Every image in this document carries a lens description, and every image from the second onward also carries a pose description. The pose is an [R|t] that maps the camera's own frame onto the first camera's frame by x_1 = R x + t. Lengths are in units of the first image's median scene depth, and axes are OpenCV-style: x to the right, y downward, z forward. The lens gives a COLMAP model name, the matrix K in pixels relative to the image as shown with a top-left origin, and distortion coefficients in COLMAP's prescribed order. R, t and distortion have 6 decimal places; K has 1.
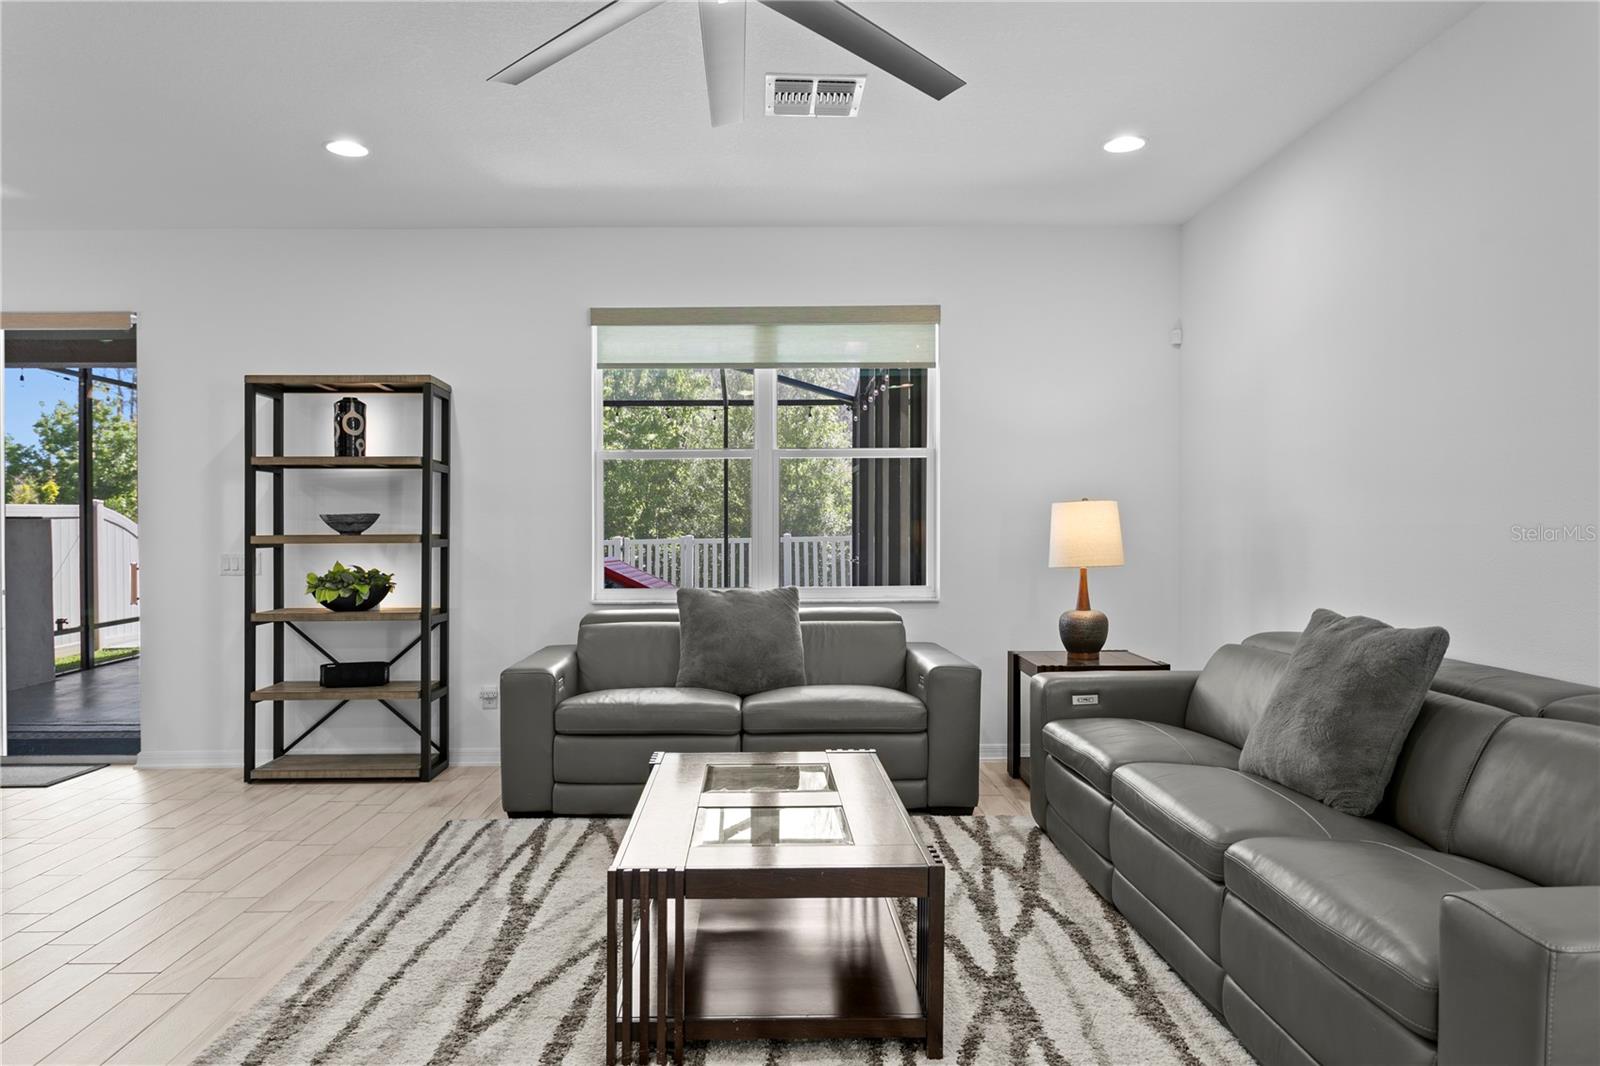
lens RADIAL K [[1061.4, 0, 777.6], [0, 1061.4, 537.7], [0, 0, 1]] dist [-0.003296, 0.003680]
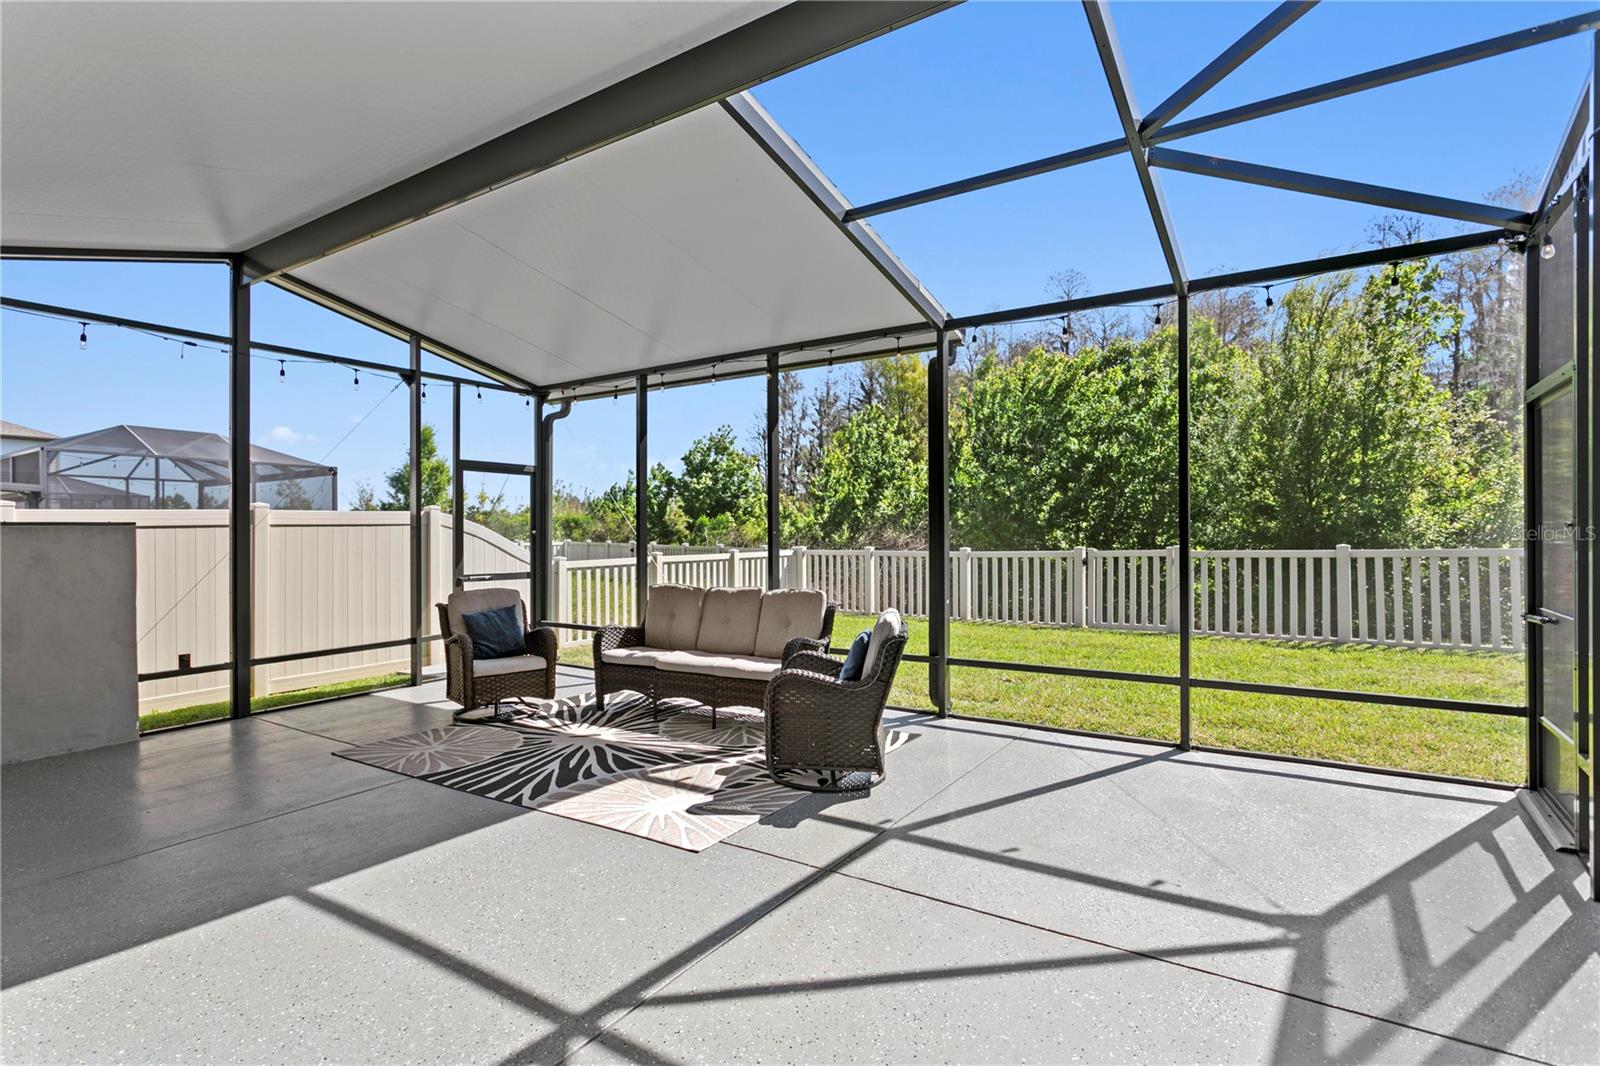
lens RADIAL K [[801.8, 0, 785.2], [0, 801.8, 541.1], [0, 0, 1]] dist [-0.007961, 0.003797]
pose [[0.820162, 0.004636, -0.572112, 0.035203], [-0.004527, 0.999988, 0.001613, -0.019910], [0.572113, 0.001267, 0.820174, 1.587148]]
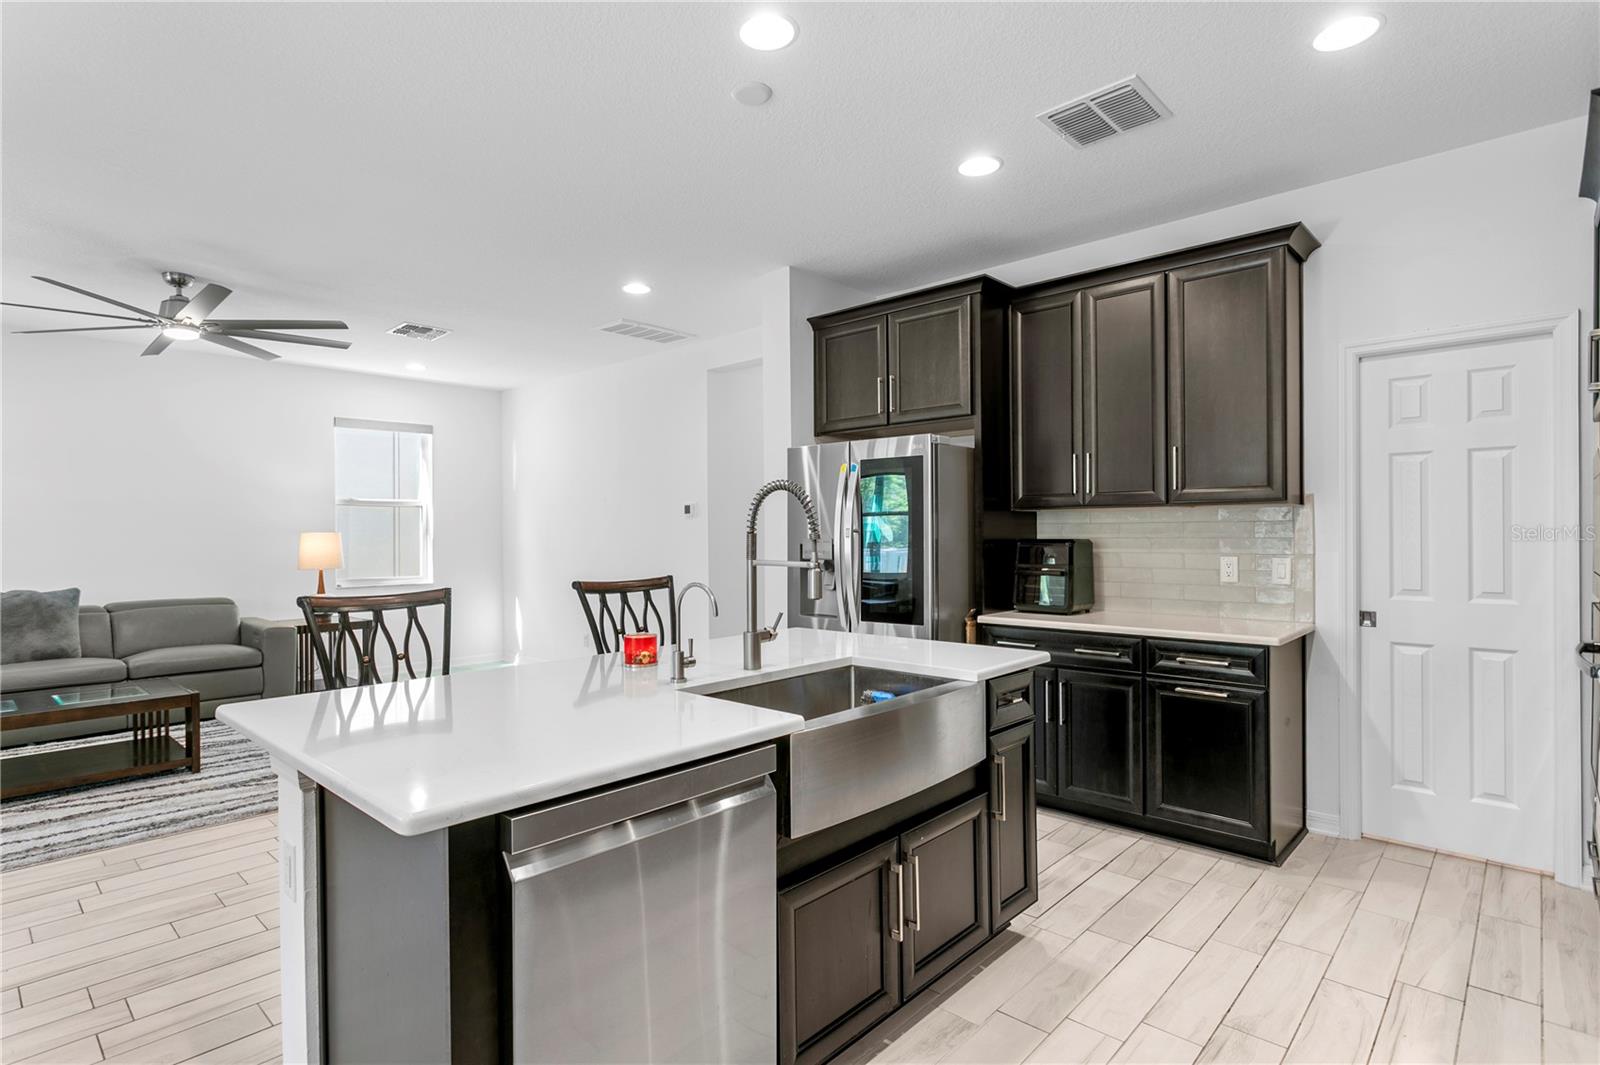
lens RADIAL K [[801.8, 0, 770.8], [0, 801.8, 536.4], [0, 0, 1]] dist [-0.007961, 0.003797]
pose [[-0.714624, 0.008549, 0.699457, -1.153788], [0.017713, 0.999826, 0.005878, -0.015849], [-0.699285, 0.016590, -0.714651, 0.669524]]
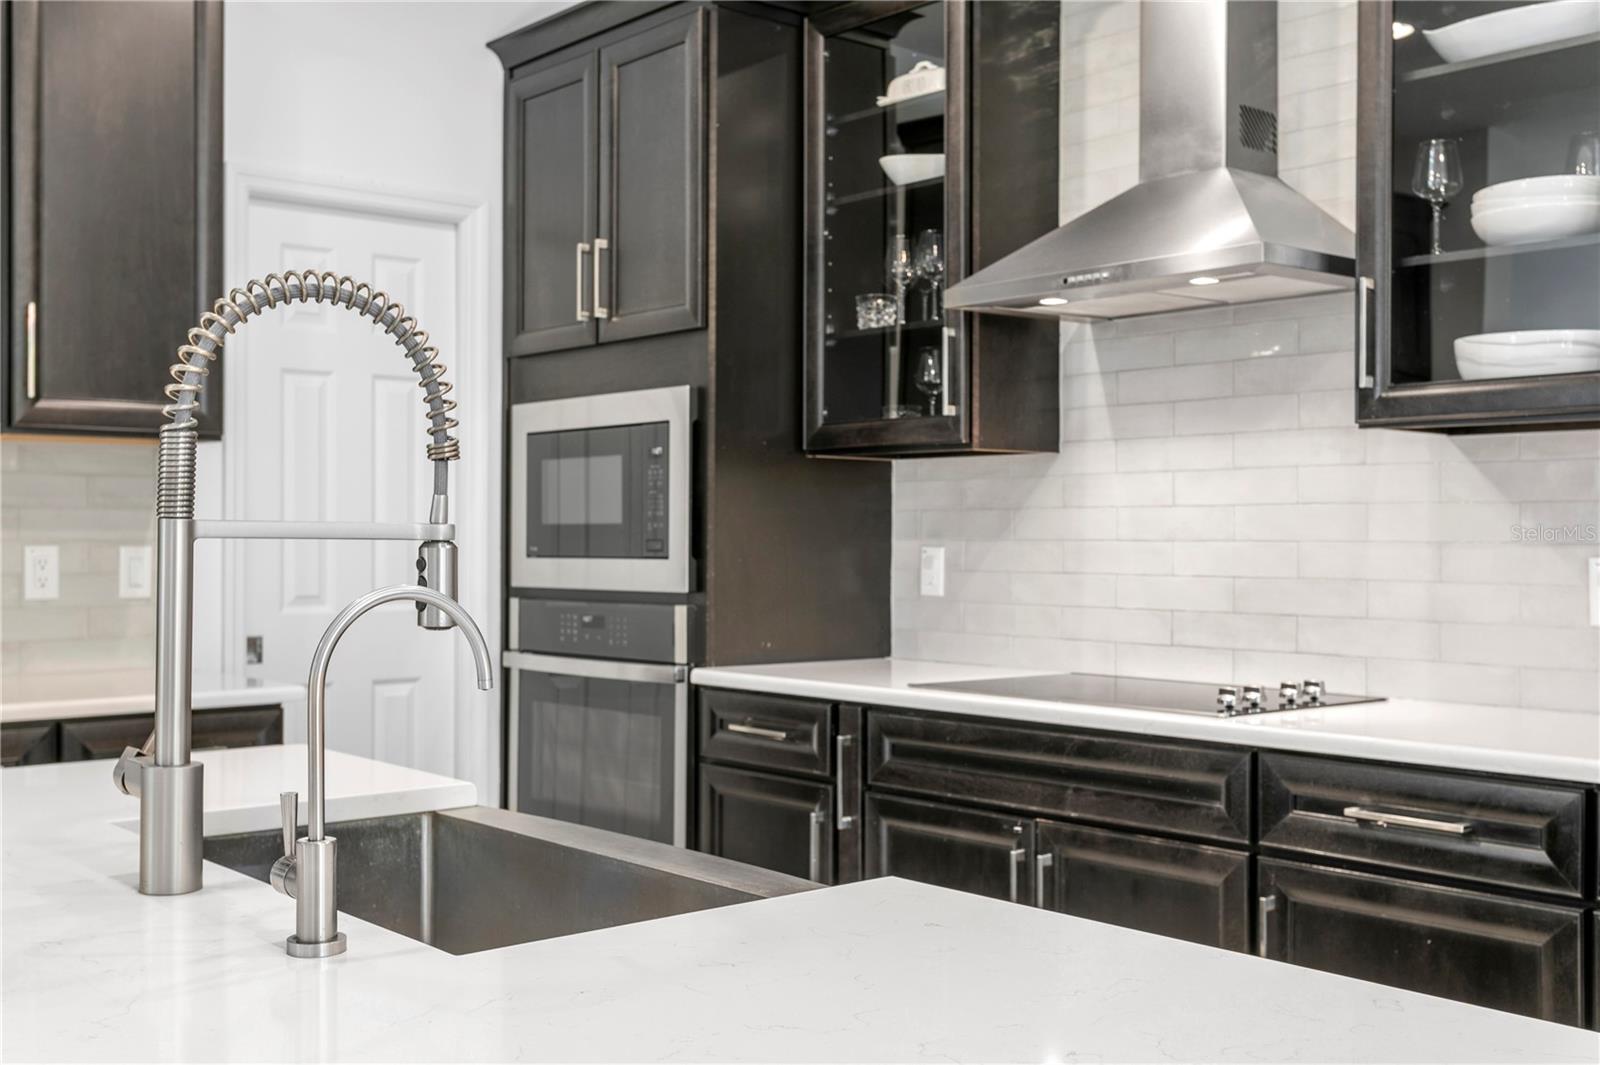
lens RADIAL K [[1691.5, 0, 776.9], [0, 1691.5, 531.0], [0, 0, 1]] dist [0.009251, 0.000000]
pose [[-0.768055, 0.001503, -0.640383, -0.703850], [-0.004267, 0.999963, 0.007464, 0.001088], [0.640370, 0.008465, -0.768020, 0.631343]]
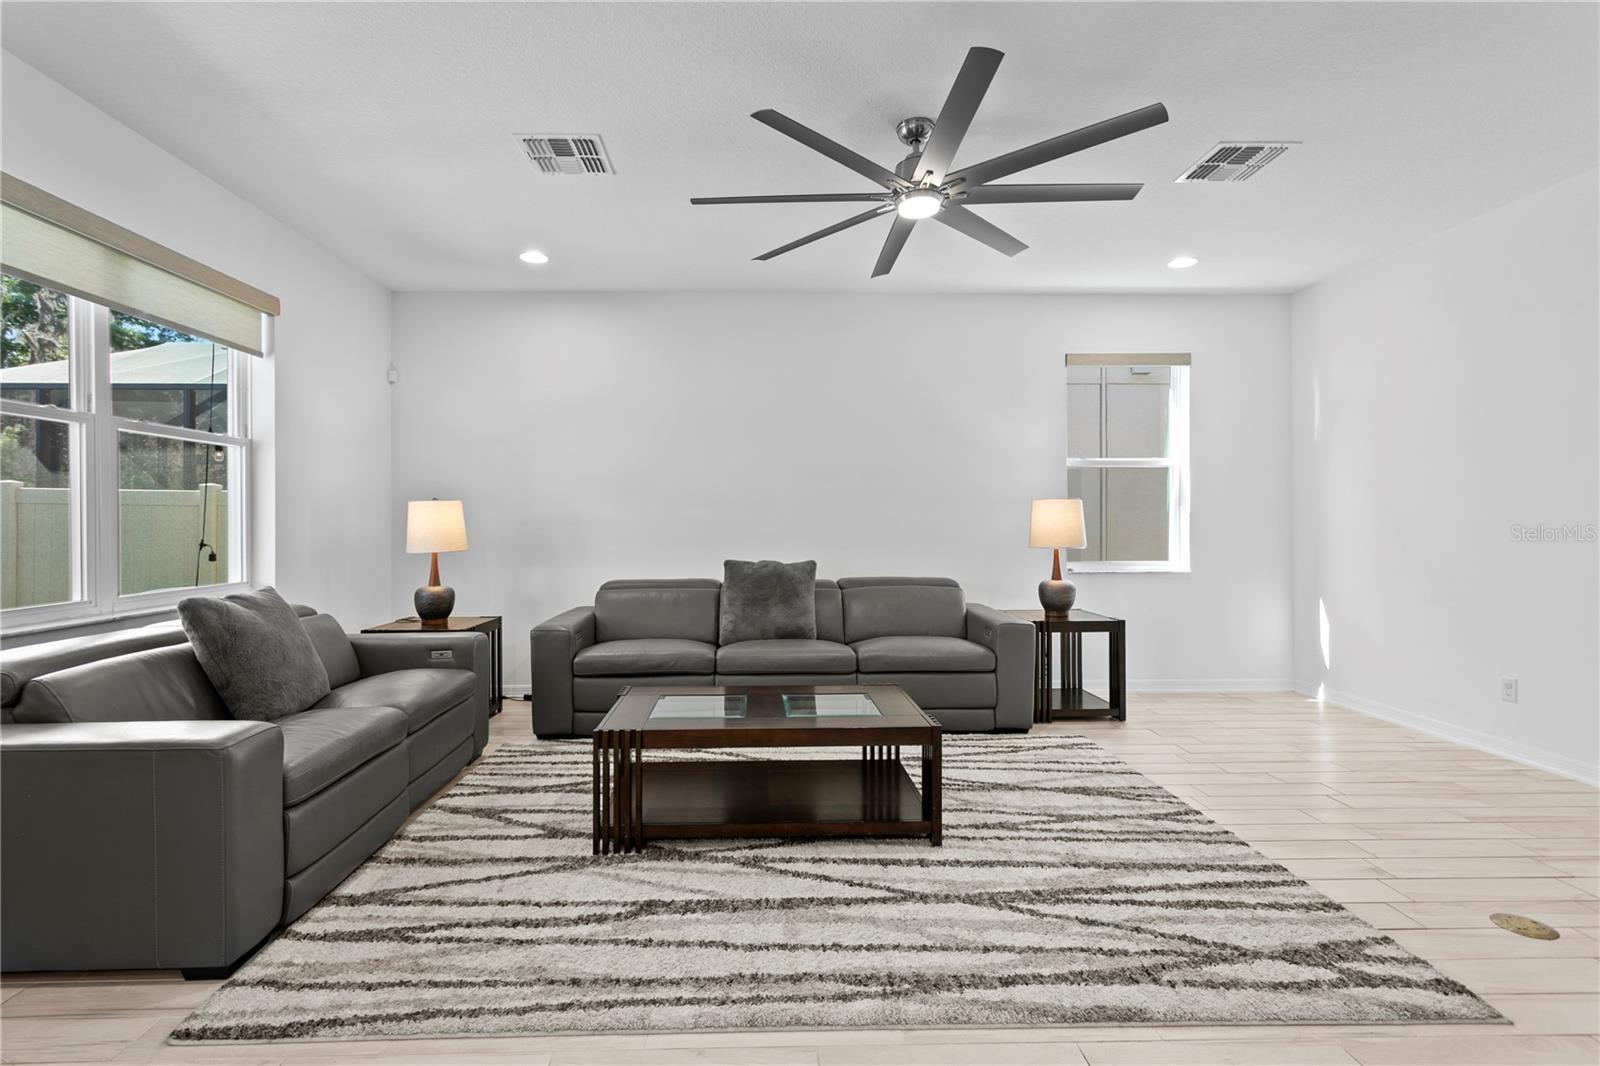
lens RADIAL K [[757.4, 0, 776.8], [0, 757.4, 517.6], [0, 0, 1]] dist [0.001120, 0.001792]
pose [[-0.012859, 0.012678, 0.999837, -0.639975], [0.012385, 0.999845, -0.012519, 0.002609], [-0.999841, 0.012222, -0.013014, 0.609100]]
